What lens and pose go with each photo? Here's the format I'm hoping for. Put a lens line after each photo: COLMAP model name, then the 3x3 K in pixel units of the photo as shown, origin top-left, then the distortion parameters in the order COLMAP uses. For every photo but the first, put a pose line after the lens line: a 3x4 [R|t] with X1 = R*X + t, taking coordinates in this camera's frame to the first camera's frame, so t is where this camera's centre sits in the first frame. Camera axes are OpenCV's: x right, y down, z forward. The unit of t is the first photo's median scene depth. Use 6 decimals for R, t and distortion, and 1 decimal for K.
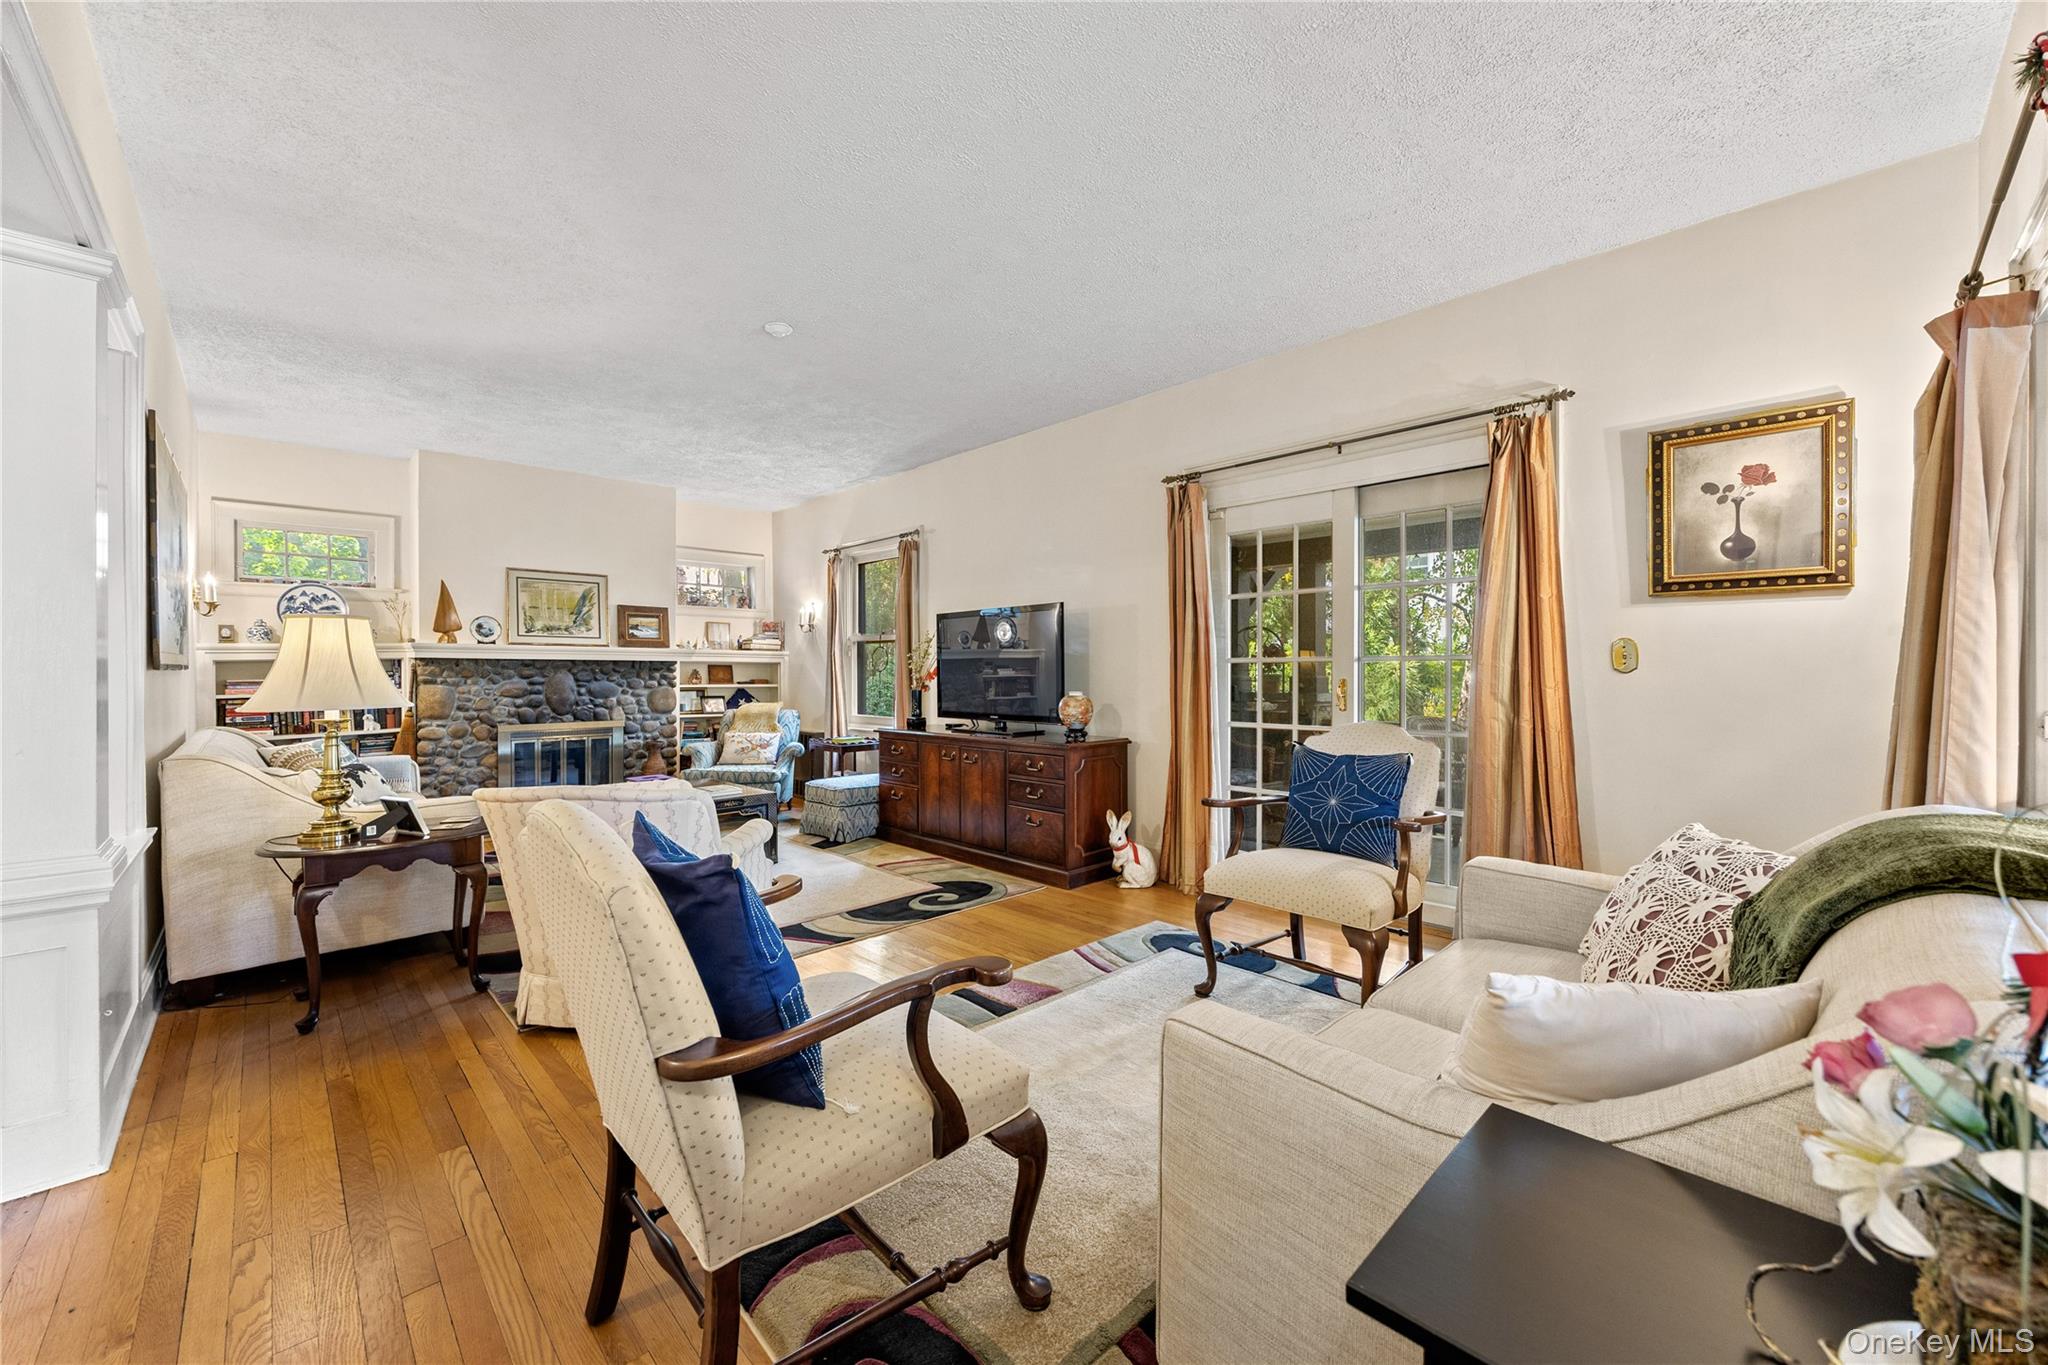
lens RADIAL K [[790.8, 0, 1021.3], [0, 790.8, 672.4], [0, 0, 1]] dist [-0.002195, 0.000269]
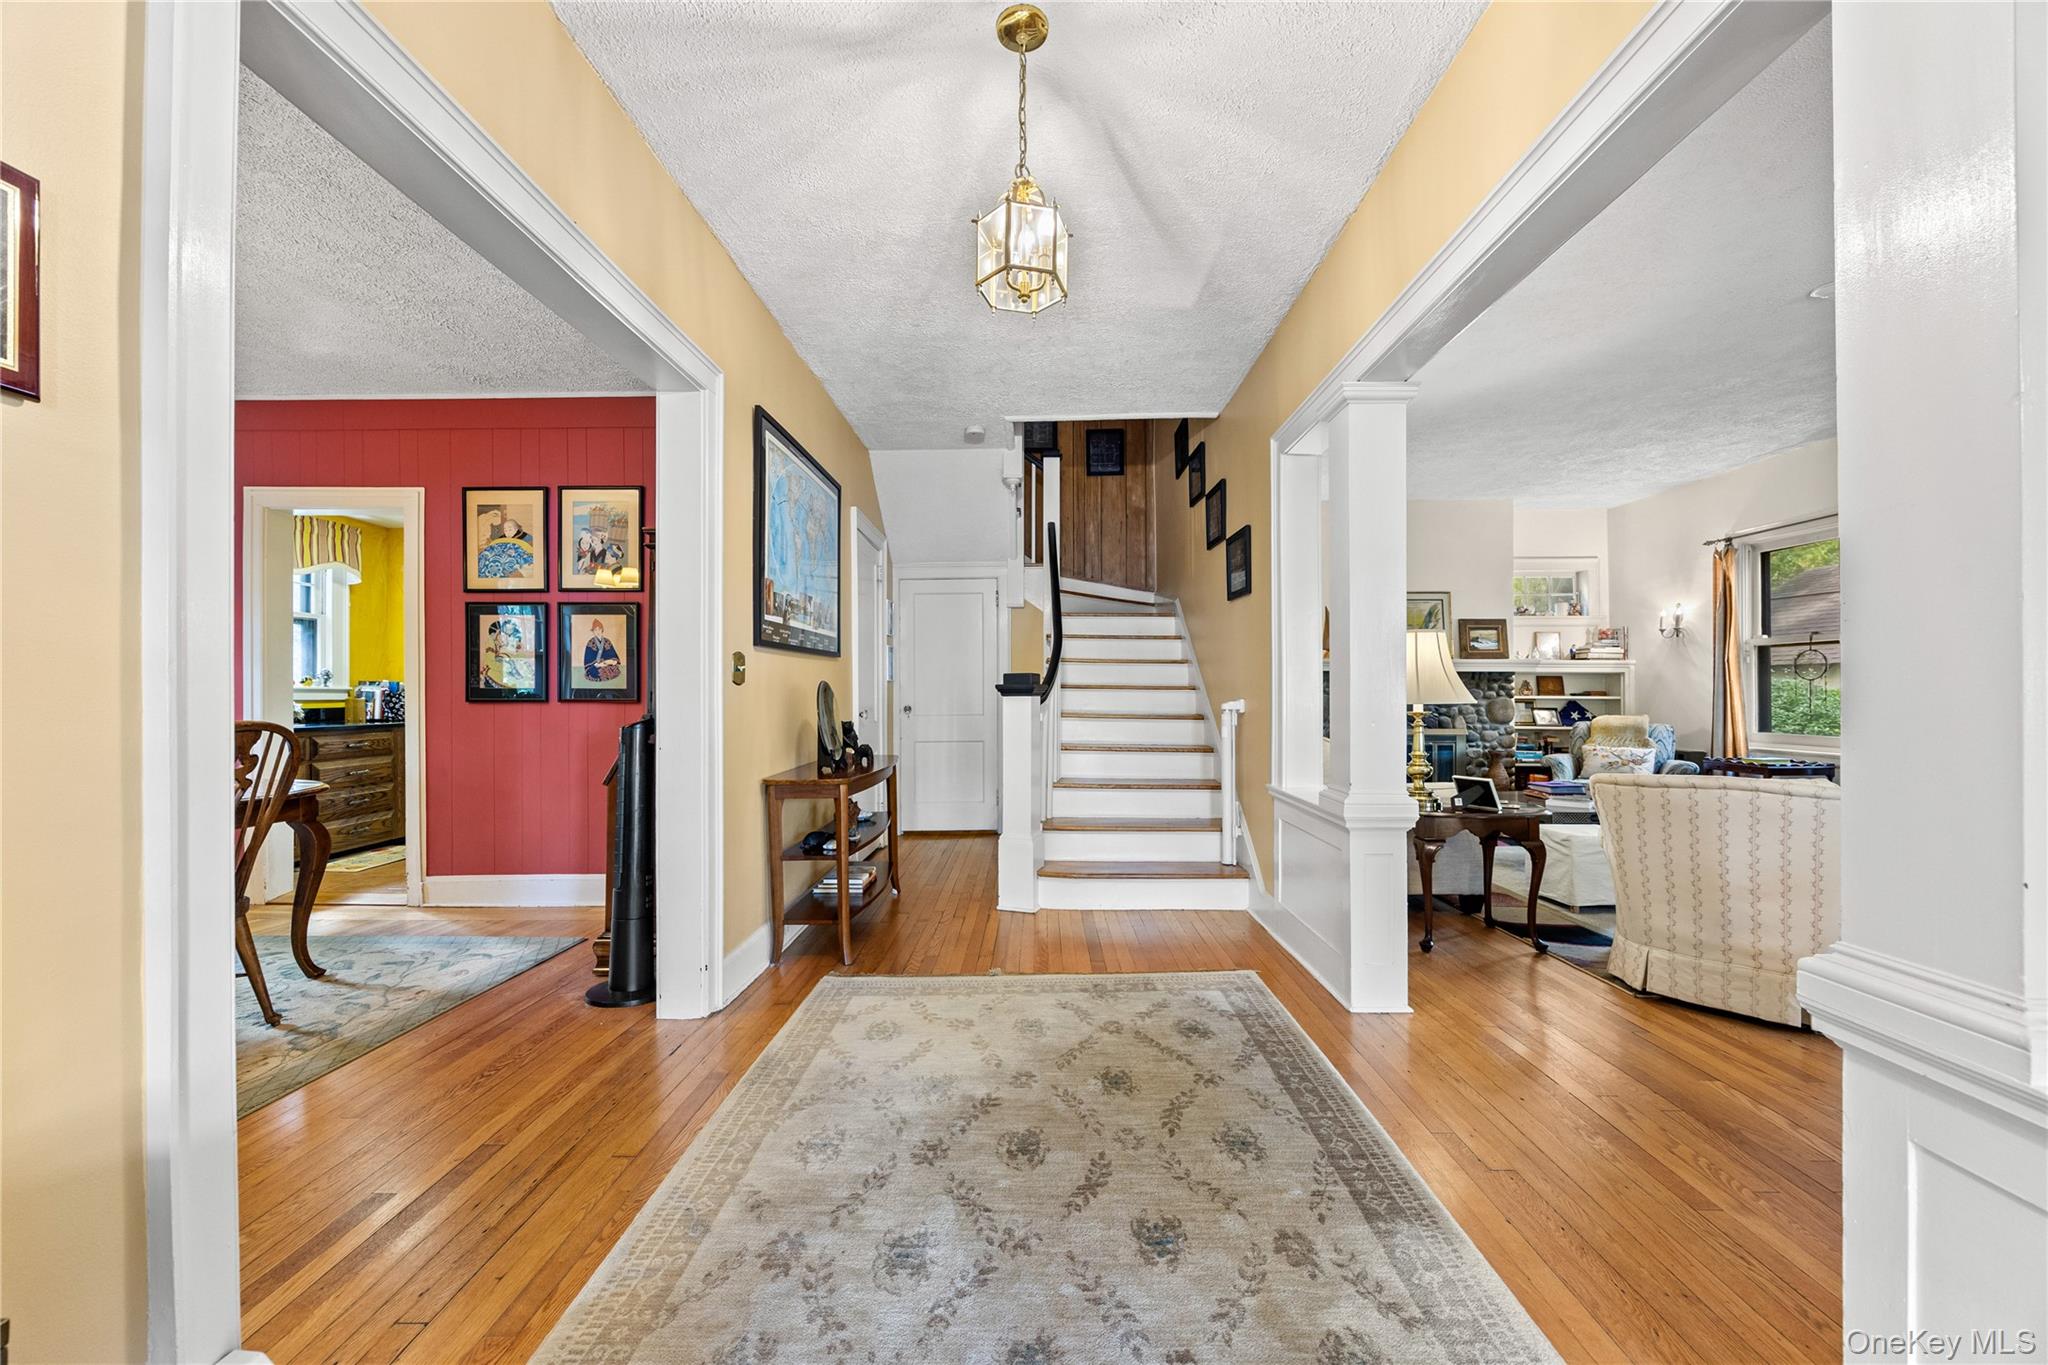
lens RADIAL K [[790.8, 0, 1028.9], [0, 790.8, 686.5], [0, 0, 1]] dist [-0.002195, 0.000269]
pose [[0.712849, -0.003028, -0.701311, -0.183740], [-0.001071, 0.999985, -0.005406, 0.010886], [0.701316, 0.004605, 0.712835, -0.150310]]
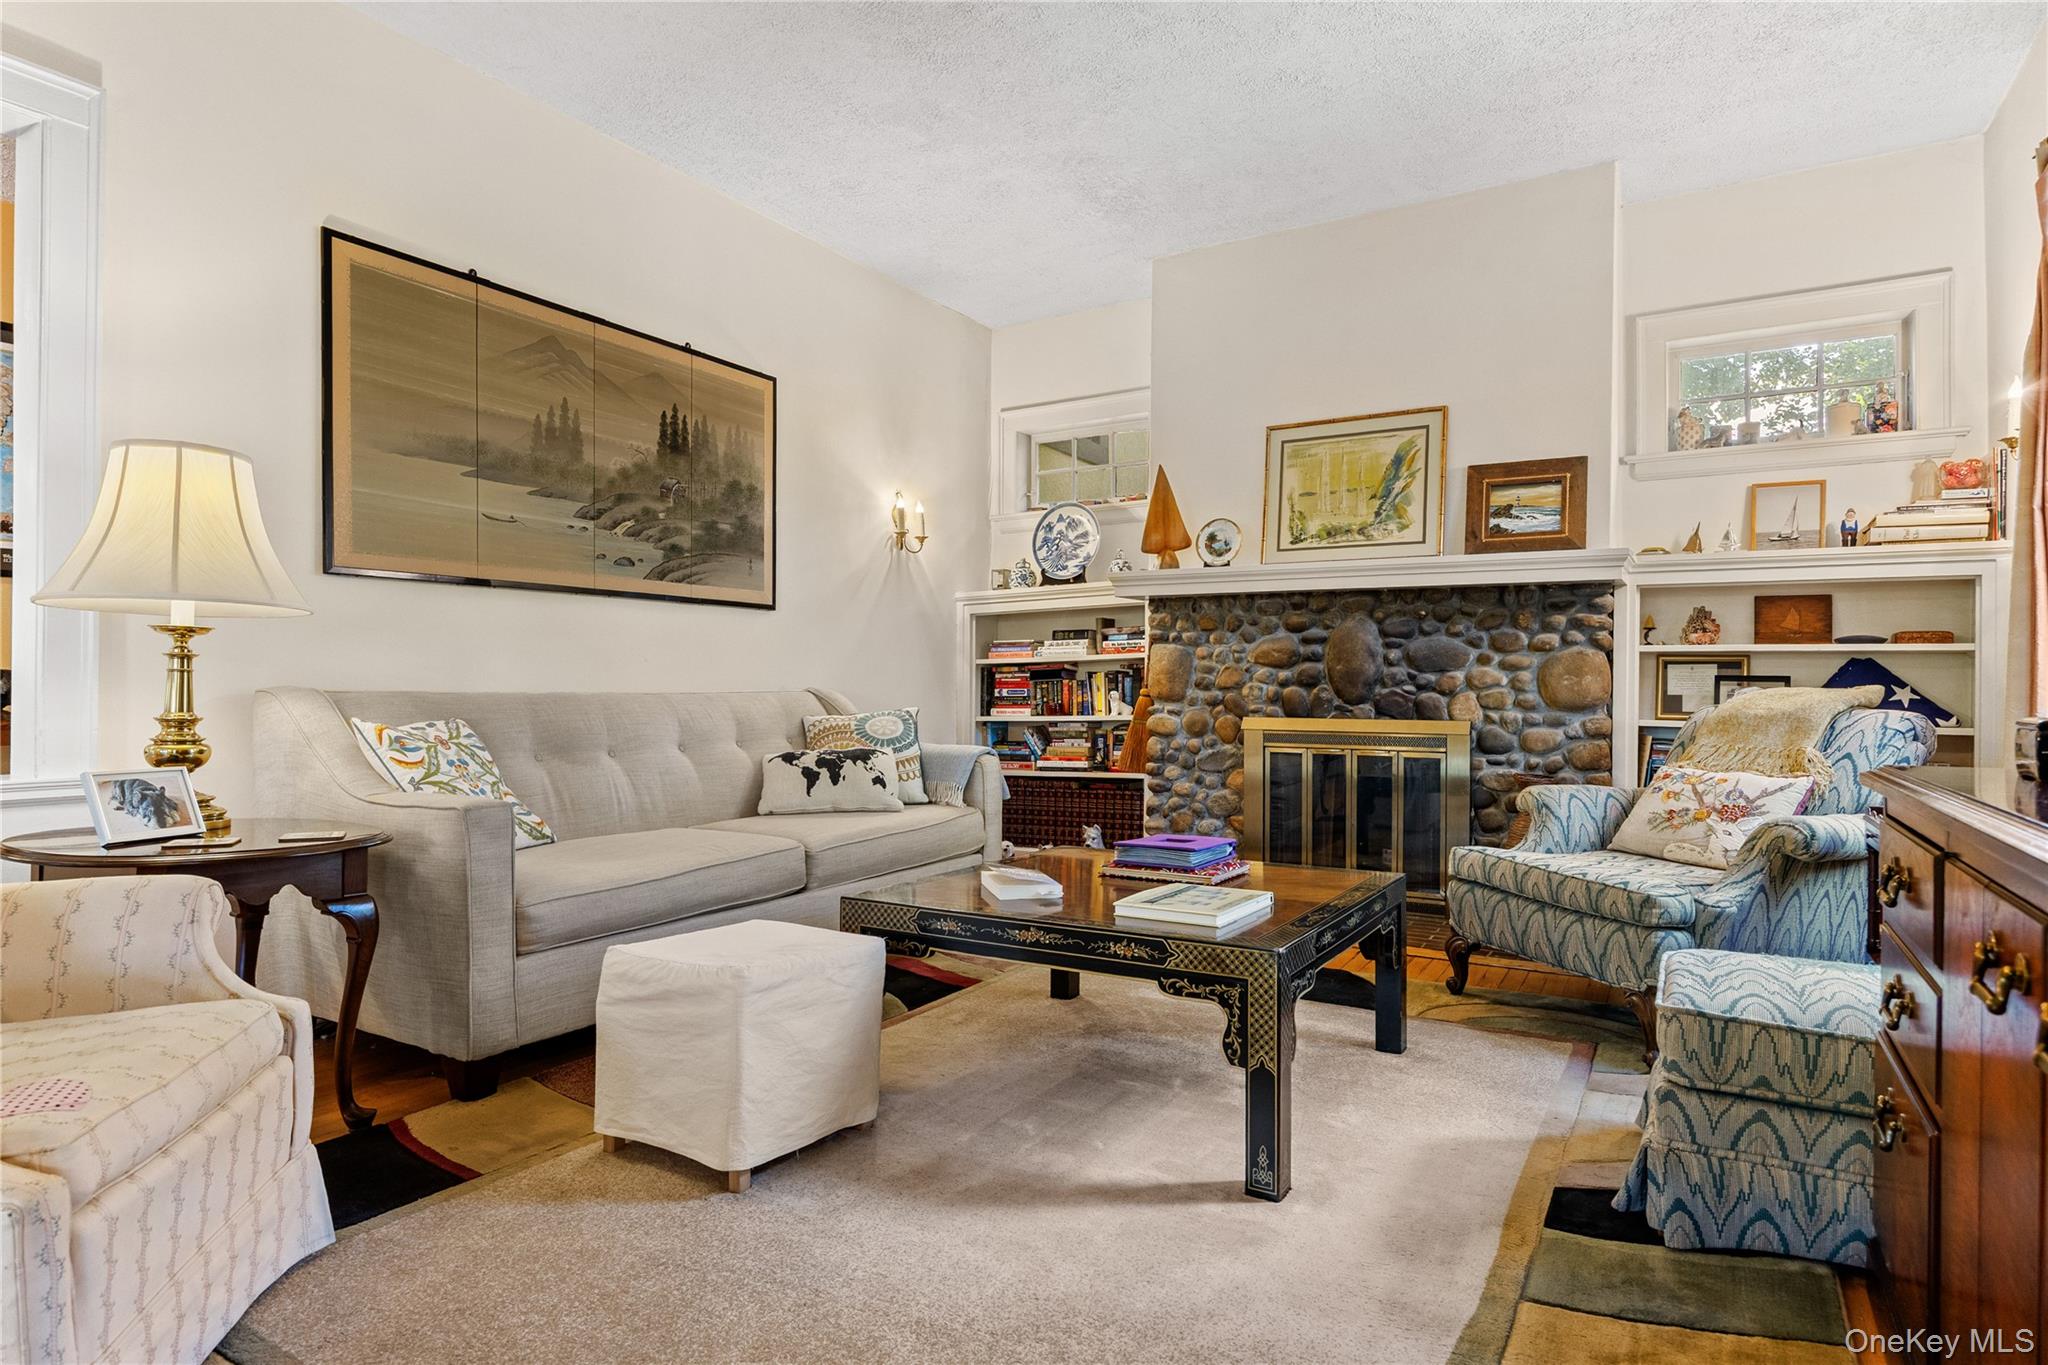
lens RADIAL K [[1109.2, 0, 1023.1], [0, 1109.2, 682.5], [0, 0, 1]] dist [-0.003160, -0.000021]
pose [[0.253456, -0.000036, -0.967347, 0.039277], [-0.007386, 0.999971, -0.001972, 0.042048], [0.967319, 0.007645, 0.253448, 0.599213]]
